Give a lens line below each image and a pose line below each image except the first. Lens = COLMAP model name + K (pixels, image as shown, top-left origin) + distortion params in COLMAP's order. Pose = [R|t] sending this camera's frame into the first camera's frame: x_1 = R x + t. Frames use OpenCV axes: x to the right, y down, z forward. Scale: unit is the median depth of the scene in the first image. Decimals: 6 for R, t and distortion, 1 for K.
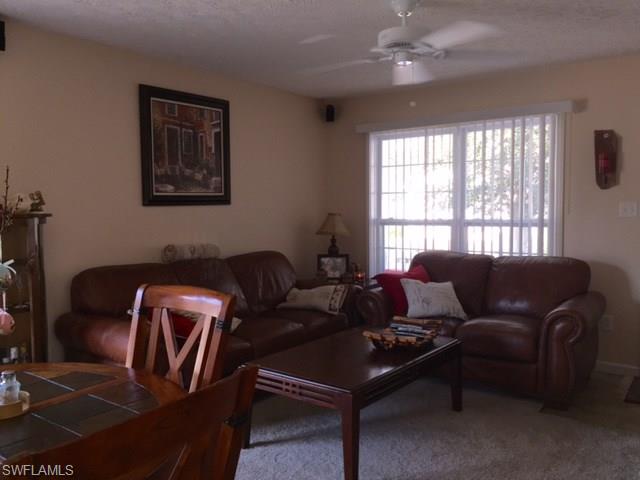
lens RADIAL K [[550.1, 0, 320.0], [0, 550.1, 240.0], [0, 0, 1]] dist [0.041866, -0.002357]
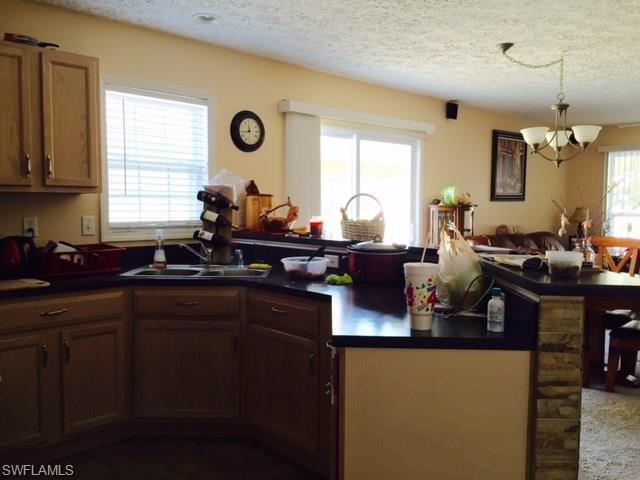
lens RADIAL K [[550.1, 0, 320.0], [0, 550.1, 240.0], [0, 0, 1]] dist [0.041866, -0.002357]
pose [[0.985531, 0.028228, -0.167130, -0.508711], [-0.027057, 0.999591, 0.009281, 0.051531], [0.167324, -0.004624, 0.985891, -0.699454]]
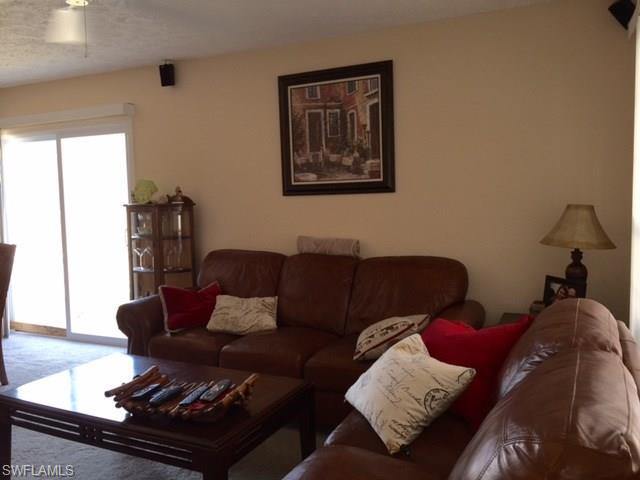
lens RADIAL K [[550.1, 0, 320.0], [0, 550.1, 240.0], [0, 0, 1]] dist [0.041866, -0.002357]
pose [[0.184877, 0.083832, -0.979180, 0.649368], [-0.042430, 0.996107, 0.077270, -0.057306], [0.981845, 0.027261, 0.187715, 0.813644]]
